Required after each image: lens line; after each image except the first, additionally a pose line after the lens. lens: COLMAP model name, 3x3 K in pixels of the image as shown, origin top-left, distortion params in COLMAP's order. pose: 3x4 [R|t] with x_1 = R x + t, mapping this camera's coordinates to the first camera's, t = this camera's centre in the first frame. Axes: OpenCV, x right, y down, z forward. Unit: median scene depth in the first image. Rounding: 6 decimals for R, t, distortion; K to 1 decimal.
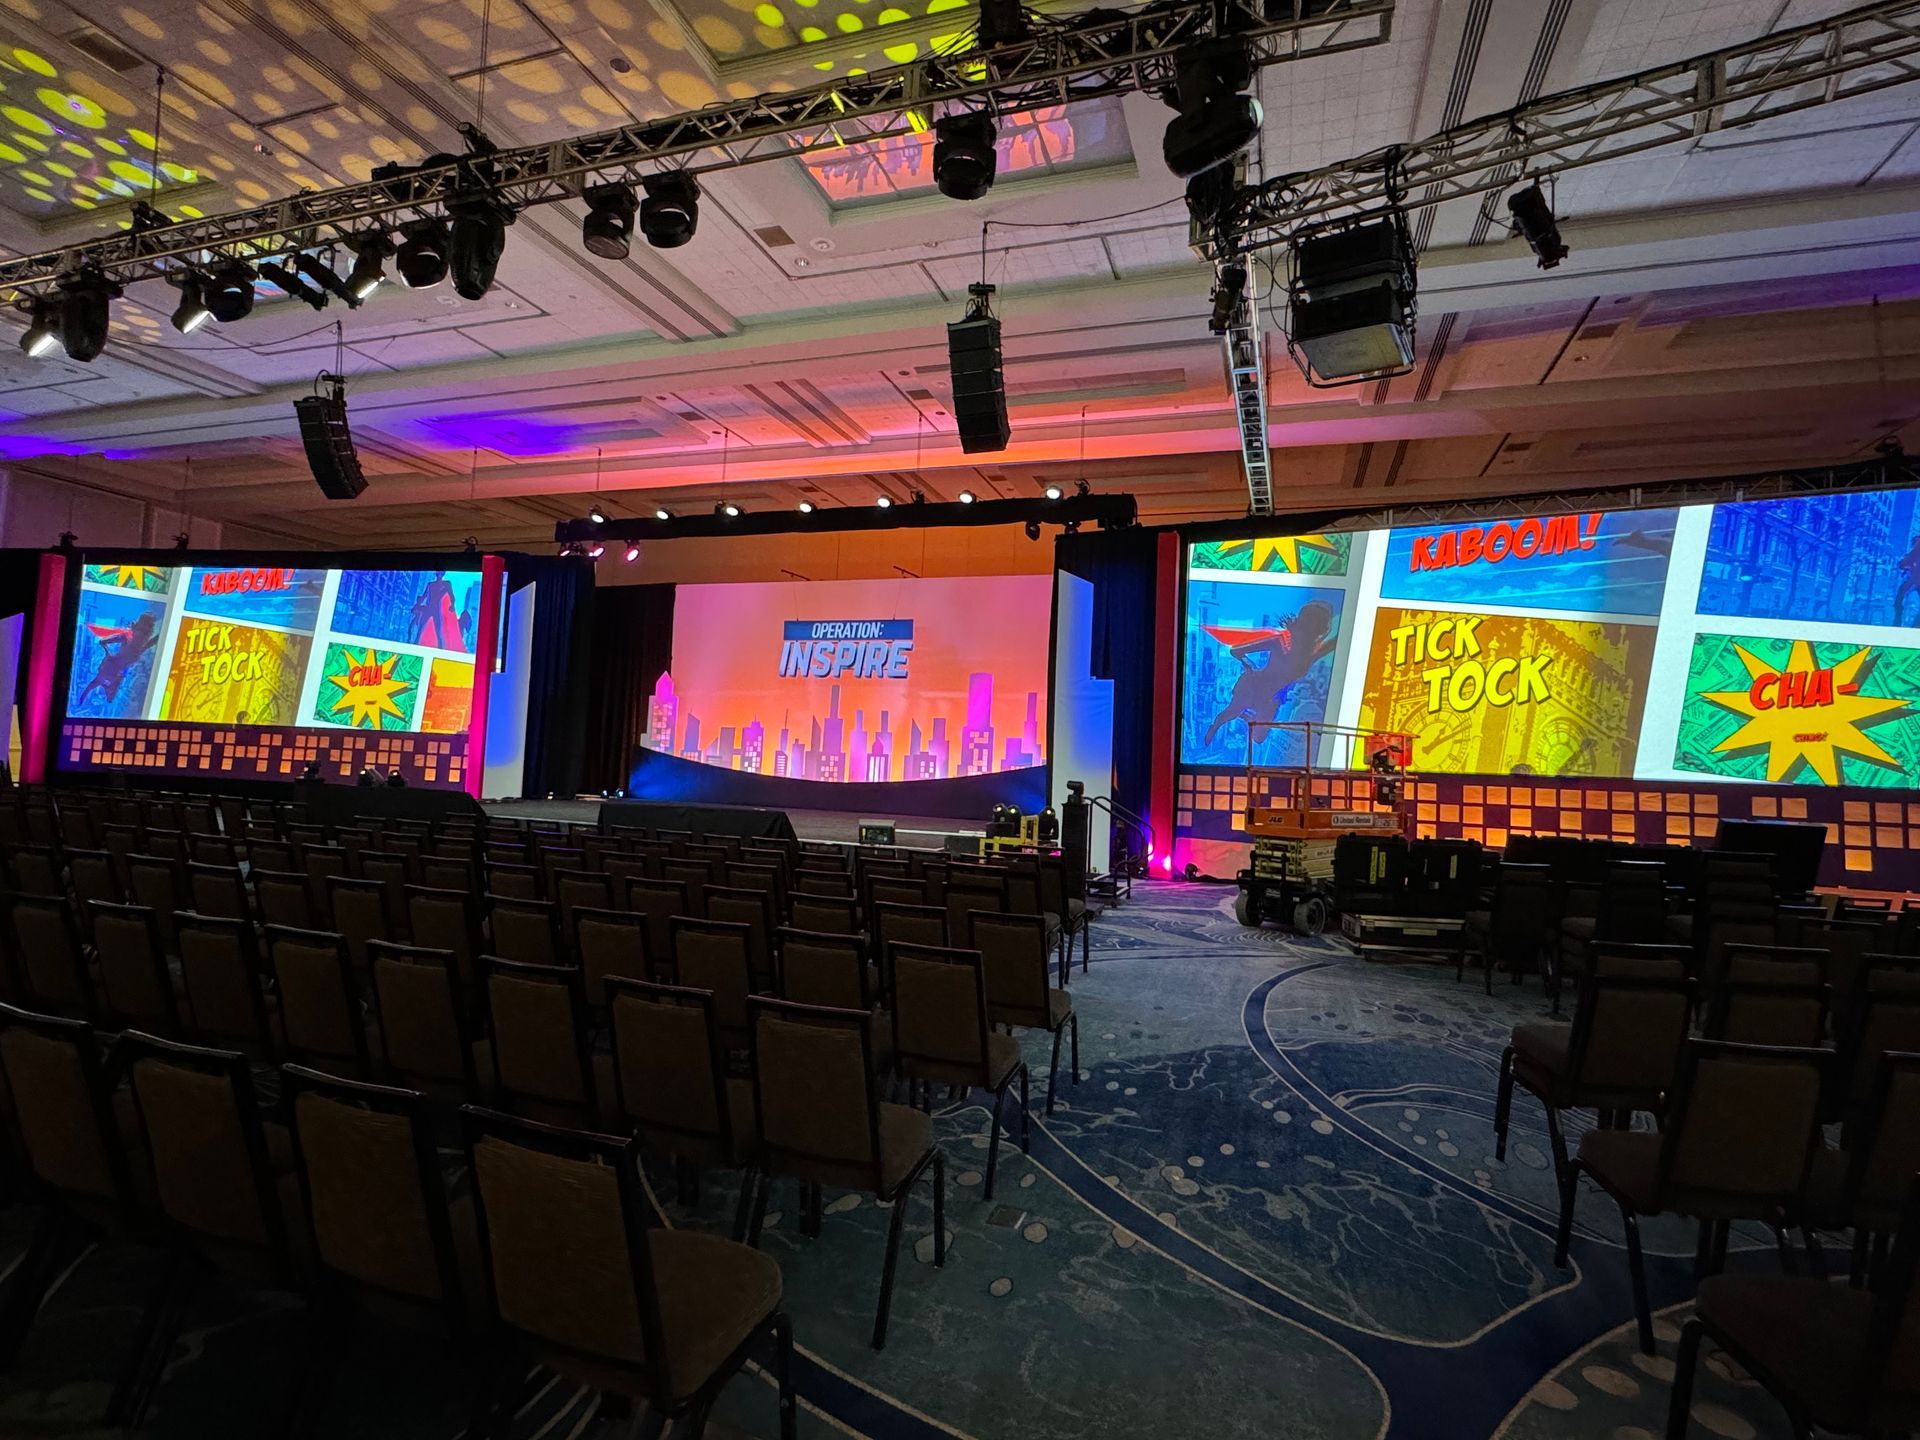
lens RADIAL K [[981.1, 0, 951.2], [0, 981.1, 717.2], [0, 0, 1]] dist [-0.017222, 0.002608]
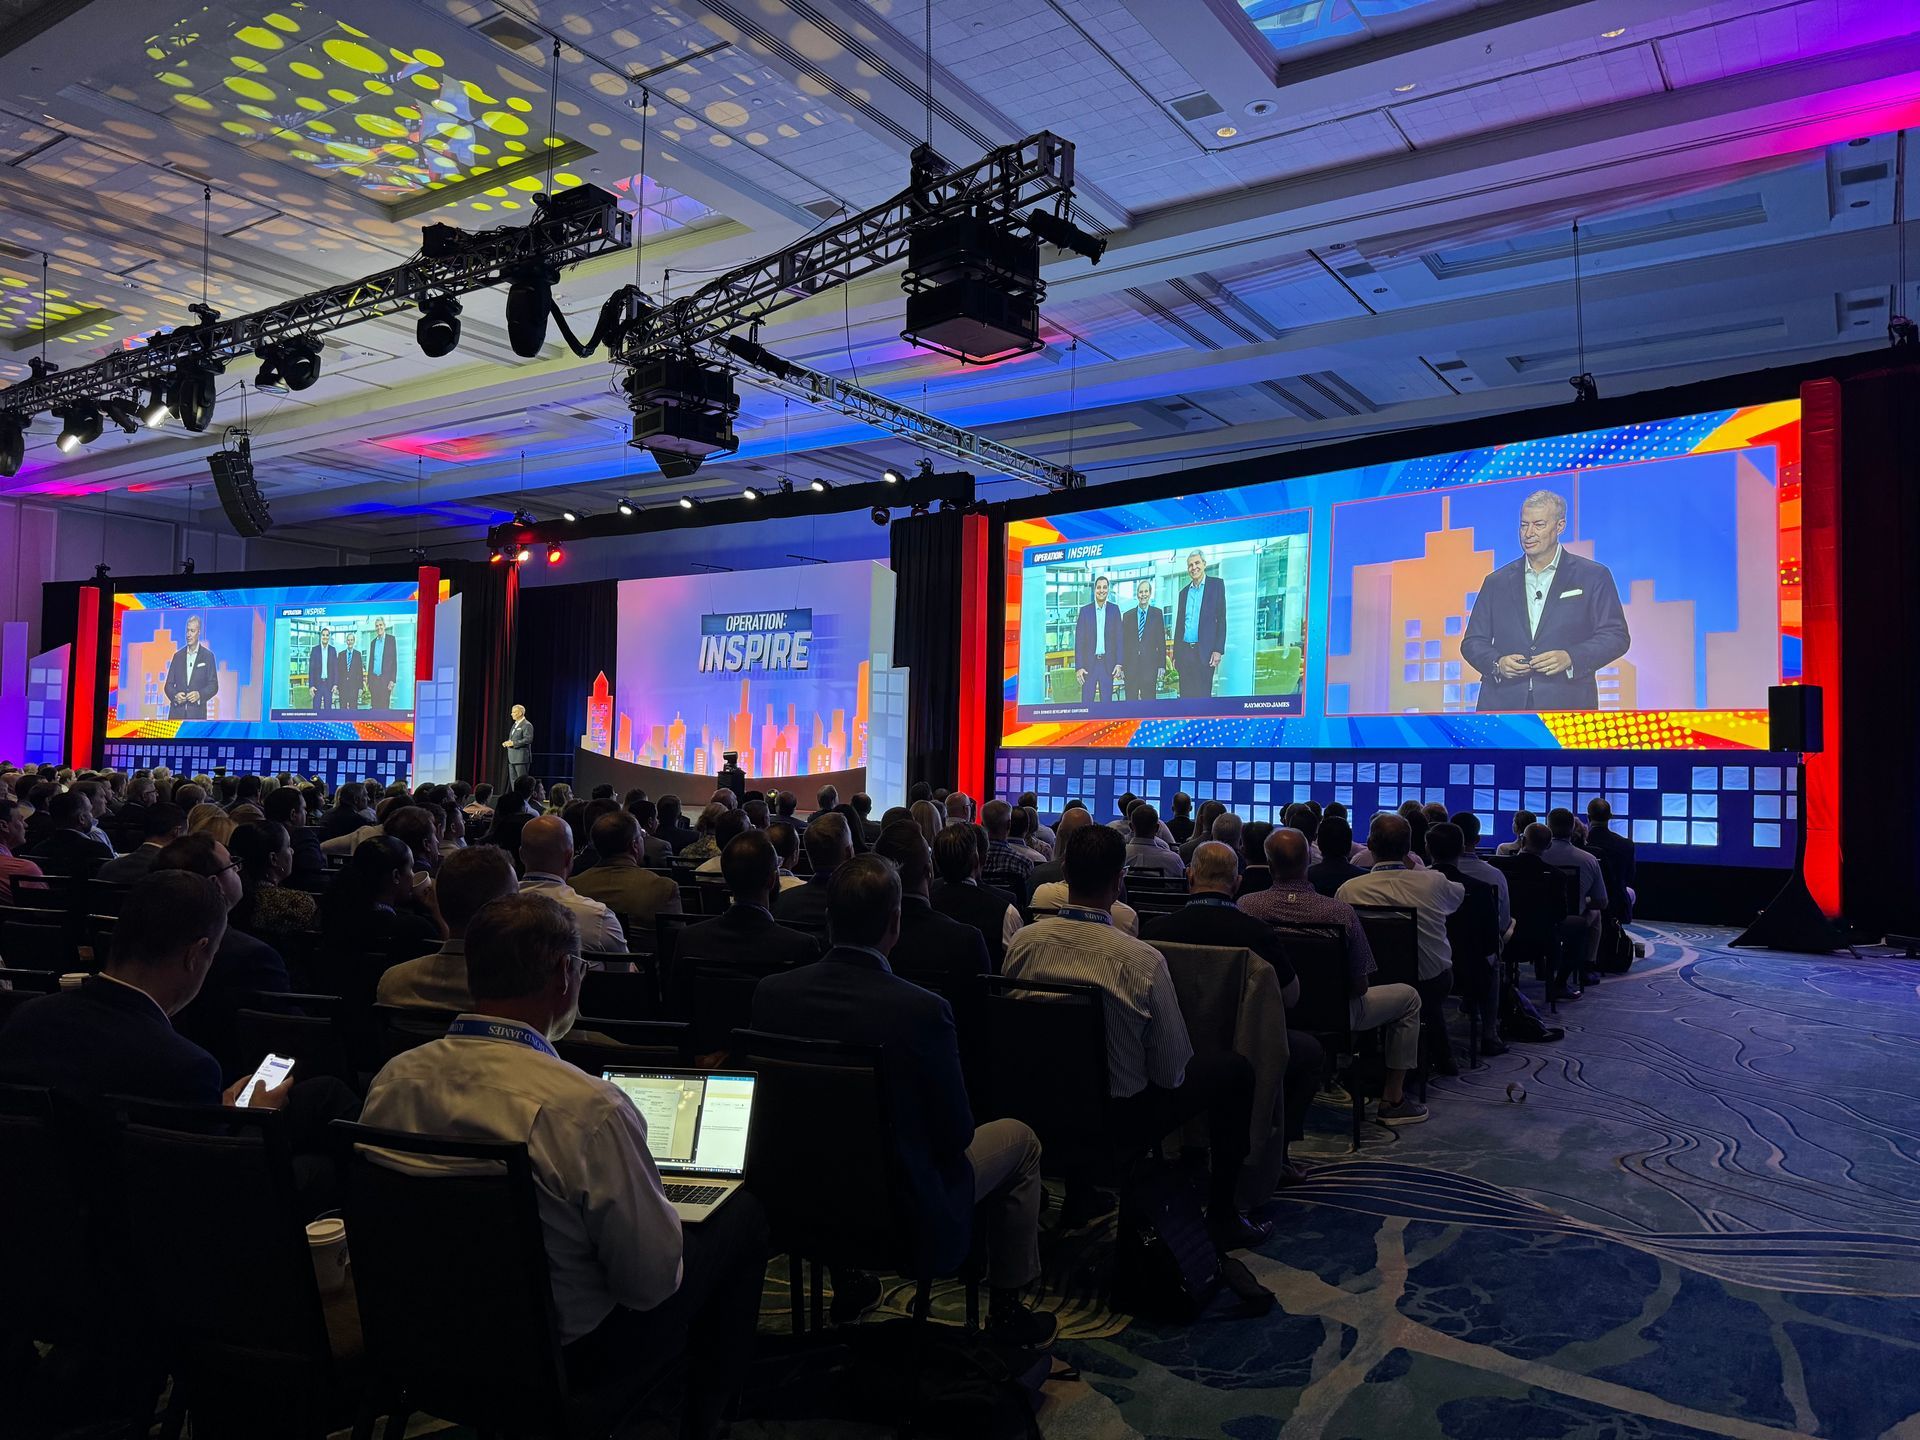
lens RADIAL K [[1354.5, 0, 968.0], [0, 1354.5, 719.4], [0, 0, 1]] dist [-0.002317, -0.021154]
pose [[0.971367, -0.035428, -0.234928, 0.413354], [0.038368, 0.999232, 0.007954, 0.005151], [0.234466, -0.016740, 0.971980, -0.257187]]
